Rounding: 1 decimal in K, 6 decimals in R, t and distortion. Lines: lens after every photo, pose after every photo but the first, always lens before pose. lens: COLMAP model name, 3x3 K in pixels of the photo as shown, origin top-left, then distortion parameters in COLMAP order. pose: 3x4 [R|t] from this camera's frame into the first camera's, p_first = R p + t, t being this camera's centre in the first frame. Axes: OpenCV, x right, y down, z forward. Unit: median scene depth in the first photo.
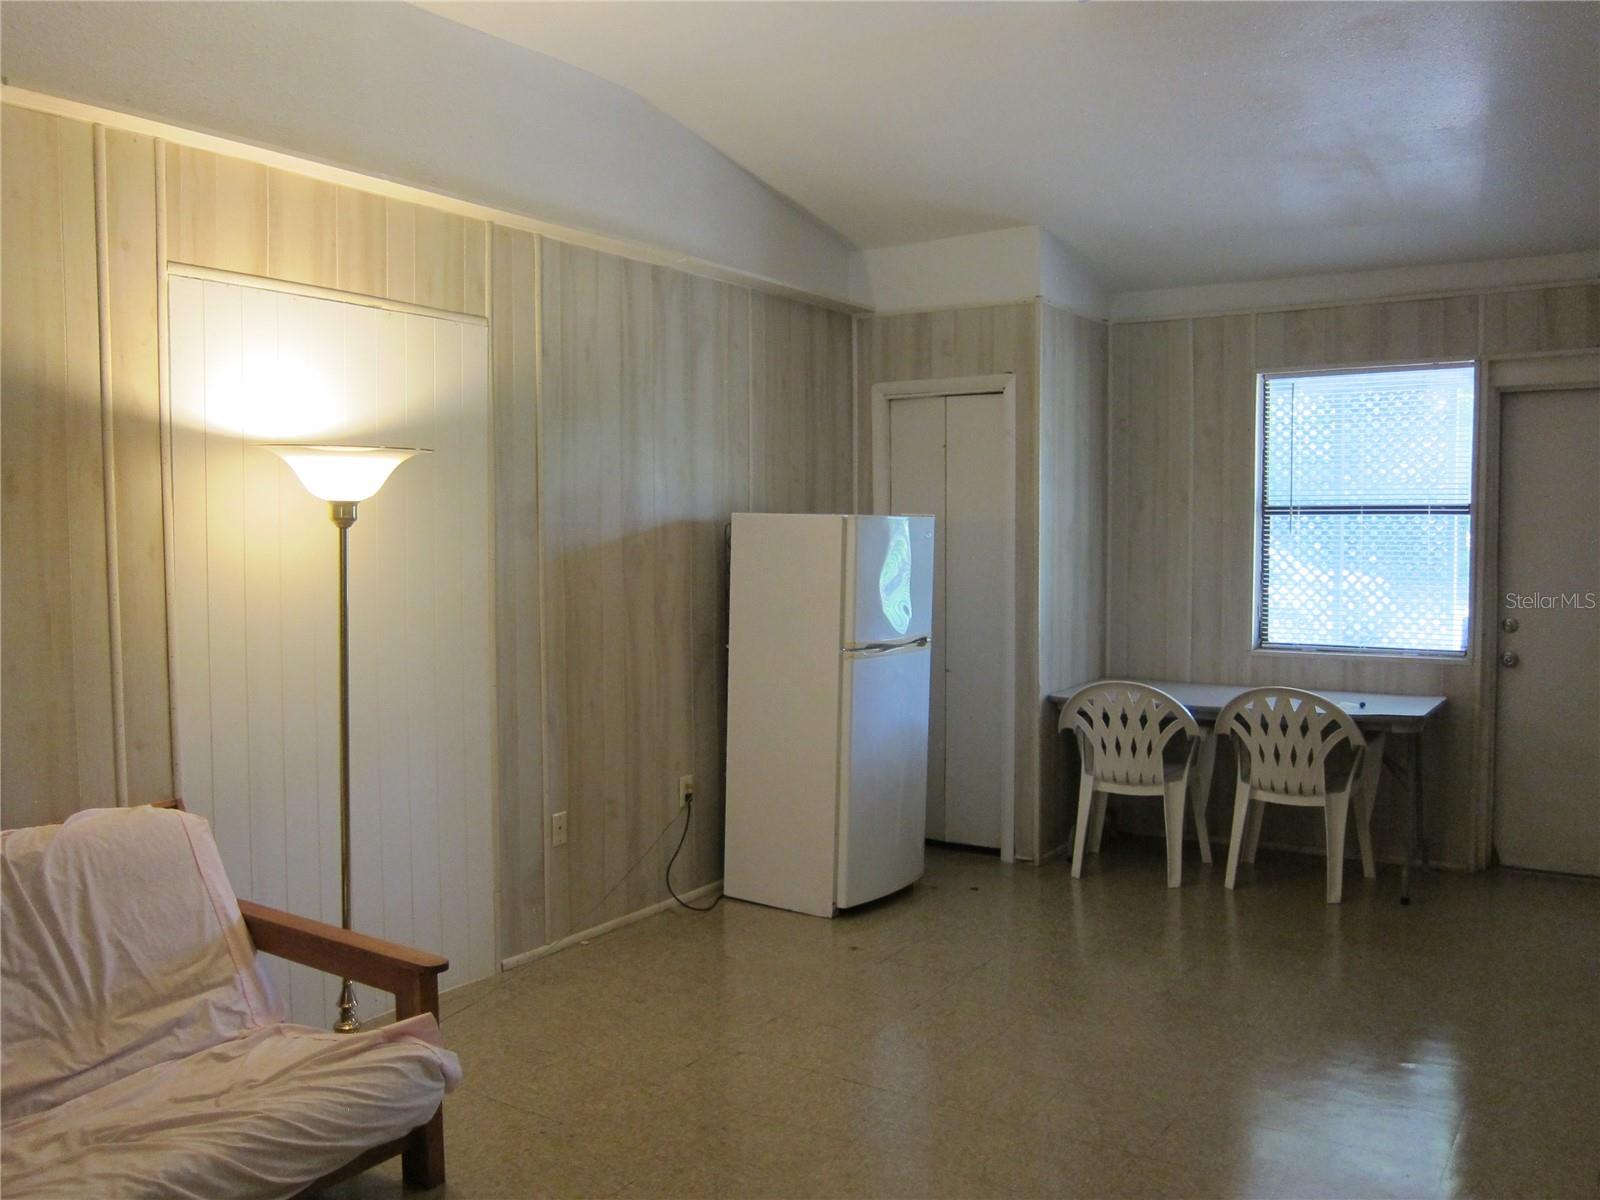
lens RADIAL K [[1333.7, 0, 800.0], [0, 1333.7, 600.0], [0, 0, 1]] dist [-0.009145, 0.007193]
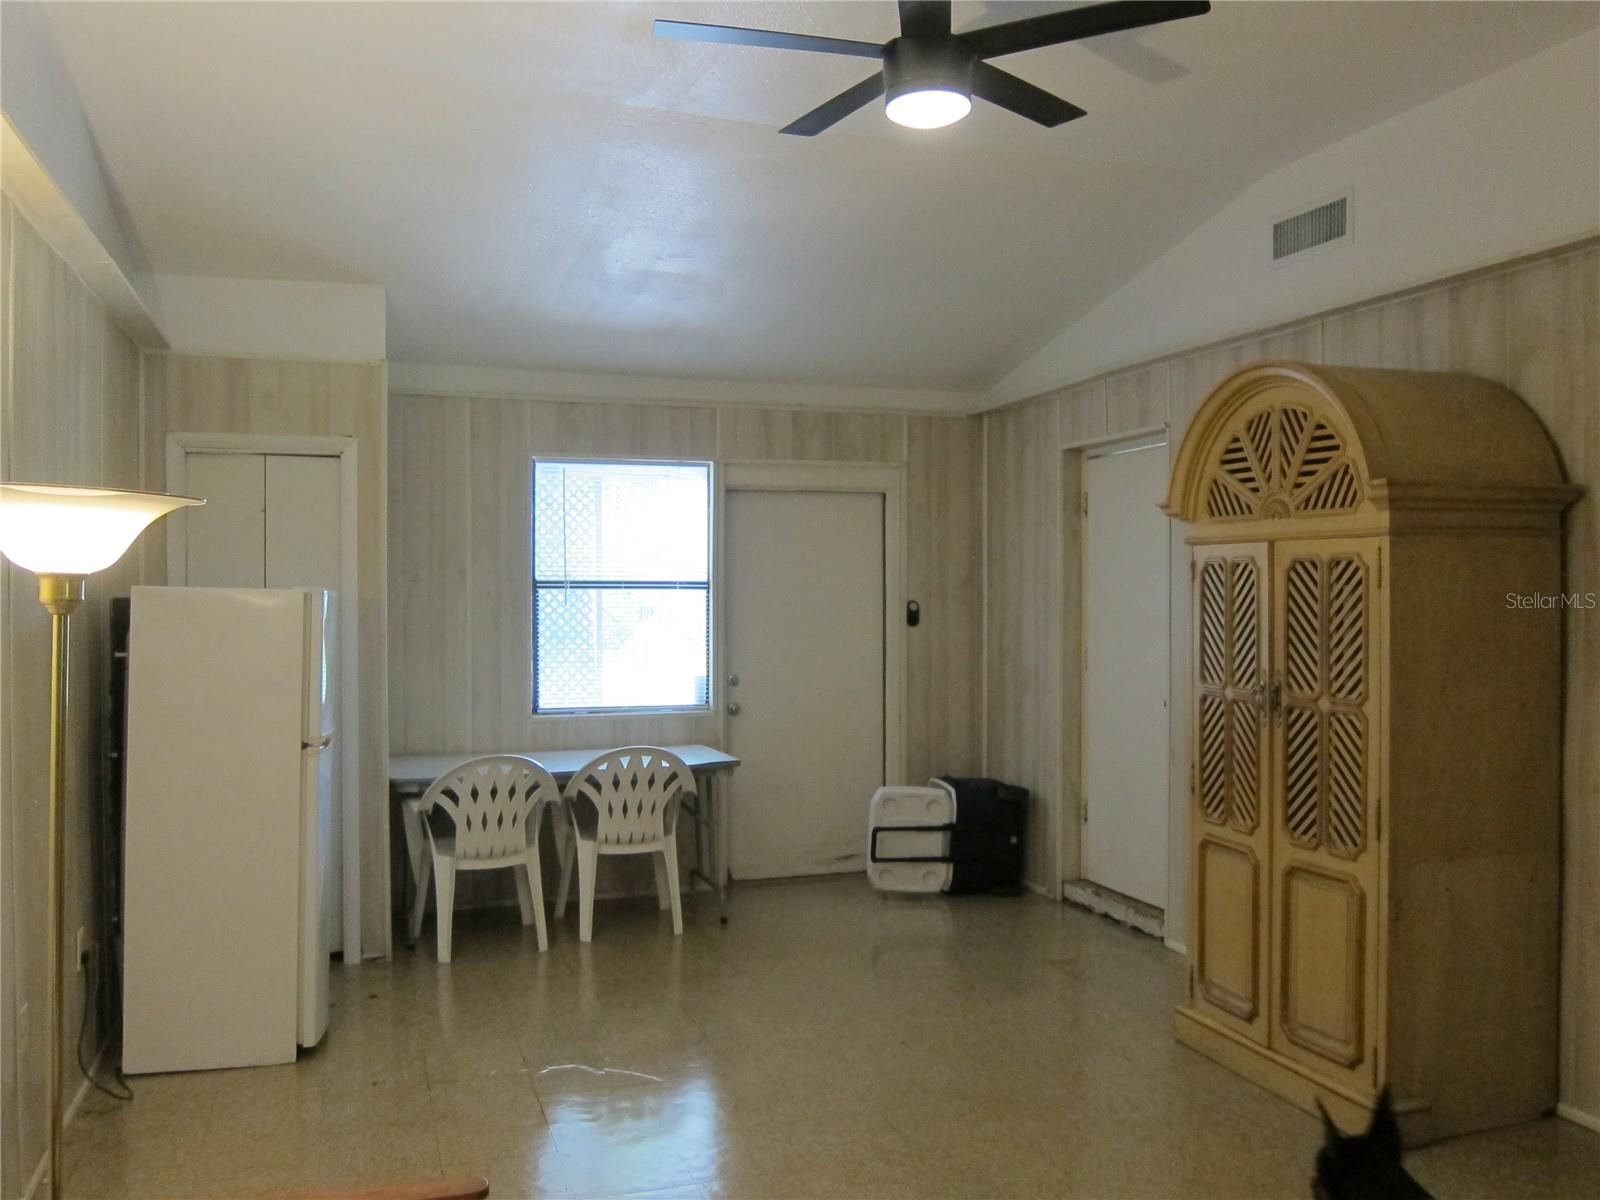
lens RADIAL K [[1333.7, 0, 800.0], [0, 1333.7, 600.0], [0, 0, 1]] dist [-0.009145, 0.007193]
pose [[0.649669, -0.002570, 0.760213, -0.358664], [0.041061, 0.998653, -0.031714, -0.013721], [-0.759108, 0.051819, 0.648899, 0.164136]]
